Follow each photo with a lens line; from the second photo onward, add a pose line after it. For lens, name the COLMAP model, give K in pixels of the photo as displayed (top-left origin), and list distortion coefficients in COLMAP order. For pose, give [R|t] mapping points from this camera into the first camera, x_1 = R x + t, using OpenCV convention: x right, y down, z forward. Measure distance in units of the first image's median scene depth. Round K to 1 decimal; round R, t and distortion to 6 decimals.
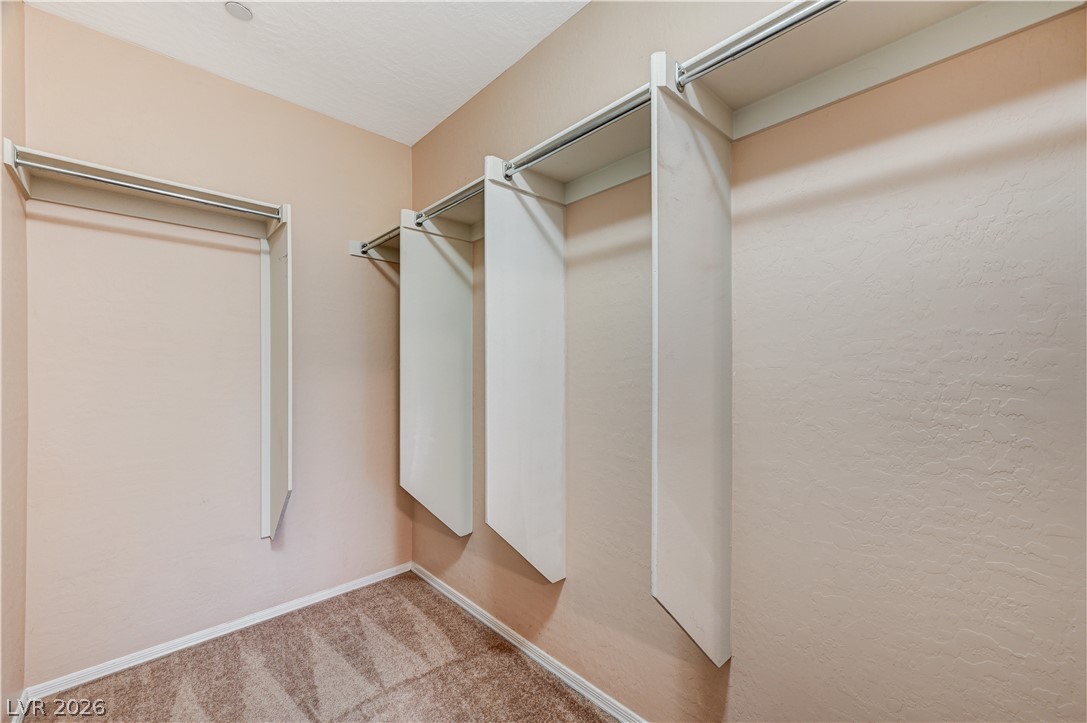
lens RADIAL K [[436.6, 0, 545.5], [0, 436.6, 367.5], [0, 0, 1]] dist [0.003127, 0.000711]
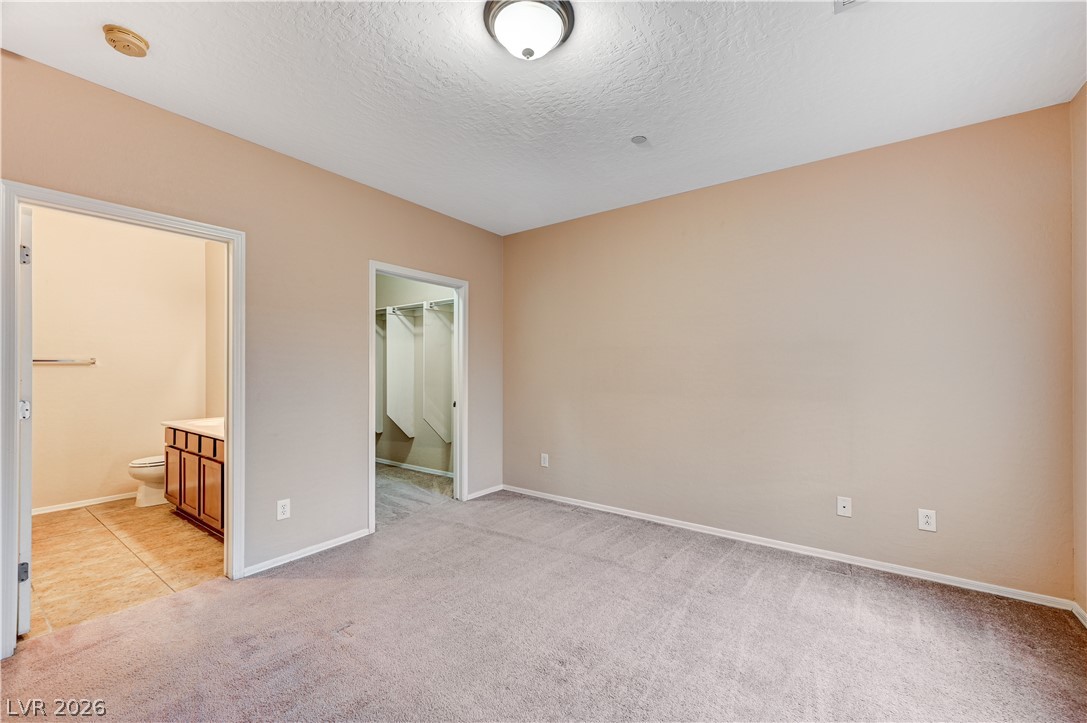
lens RADIAL K [[436.6, 0, 546.6], [0, 436.6, 368.0], [0, 0, 1]] dist [0.003127, 0.000711]
pose [[0.980352, 0.000423, 0.197256, 0.354699], [-0.002550, 0.999941, 0.010530, -0.040548], [-0.197240, -0.010826, 0.980295, -2.221190]]
